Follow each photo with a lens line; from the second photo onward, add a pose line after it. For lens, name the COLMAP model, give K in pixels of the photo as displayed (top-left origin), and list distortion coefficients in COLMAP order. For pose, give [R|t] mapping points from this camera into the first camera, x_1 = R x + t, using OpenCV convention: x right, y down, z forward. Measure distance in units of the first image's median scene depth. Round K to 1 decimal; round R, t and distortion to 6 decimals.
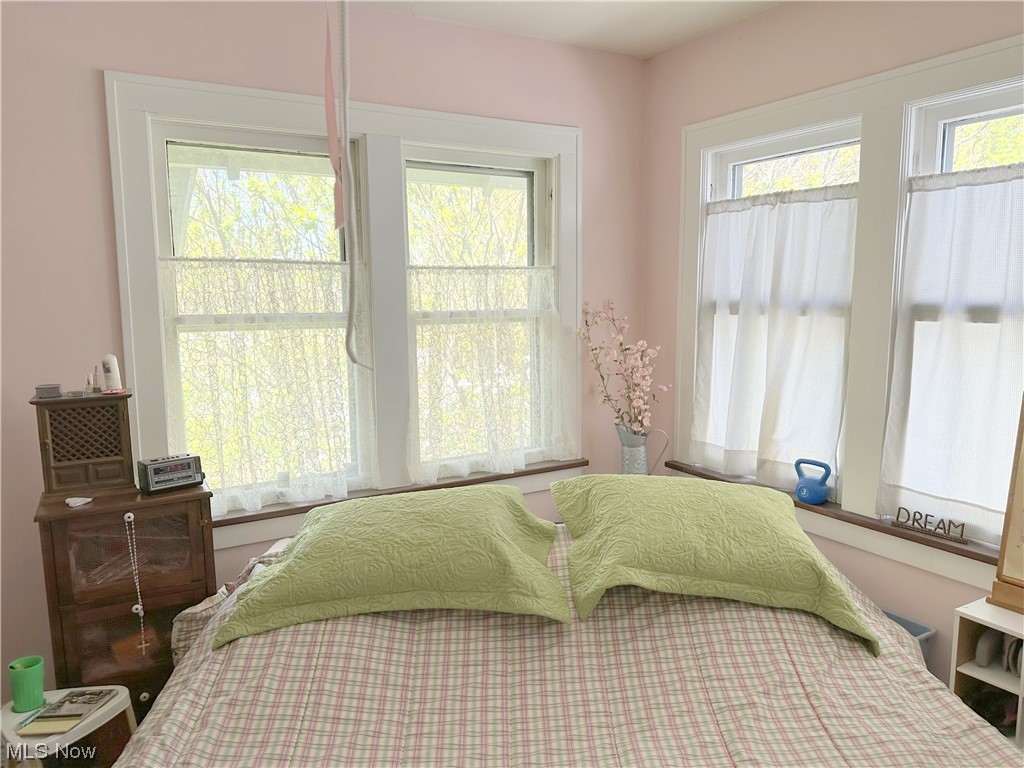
lens RADIAL K [[715.7, 0, 512.0], [0, 715.7, 384.0], [0, 0, 1]] dist [0.152207, -0.204720]
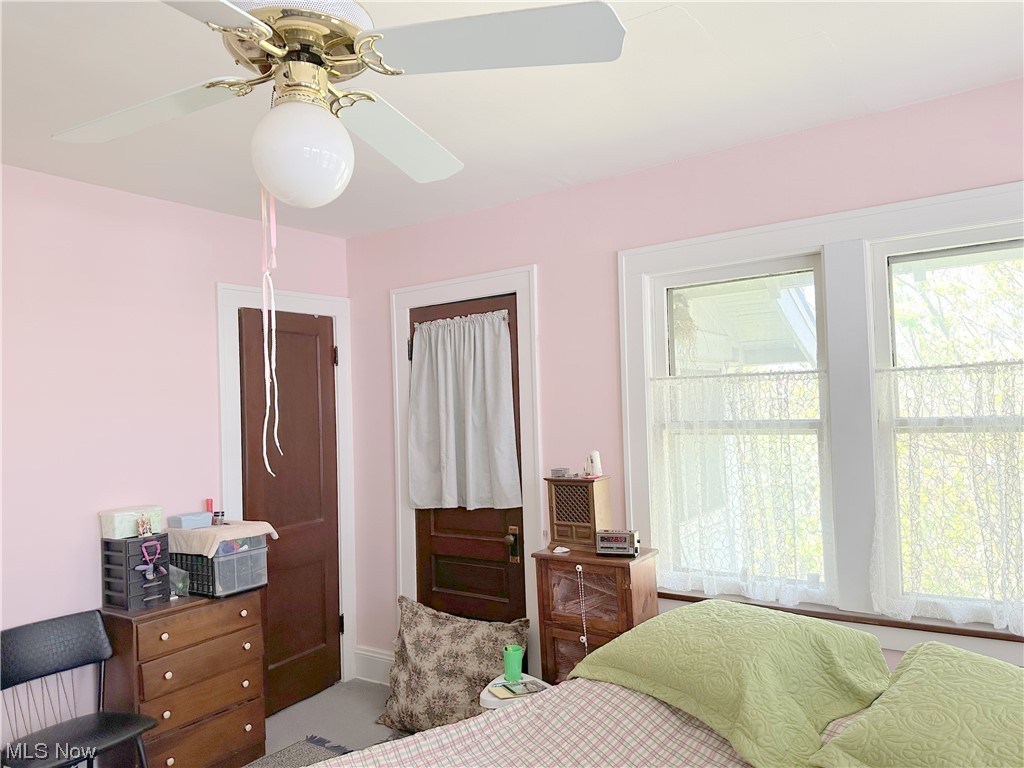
lens RADIAL K [[715.7, 0, 512.0], [0, 715.7, 384.0], [0, 0, 1]] dist [0.152207, -0.204720]
pose [[0.446971, -0.030161, -0.894040, 0.625578], [-0.076303, 0.994504, -0.071697, -0.055749], [0.891288, 0.100264, 0.442213, 0.229466]]
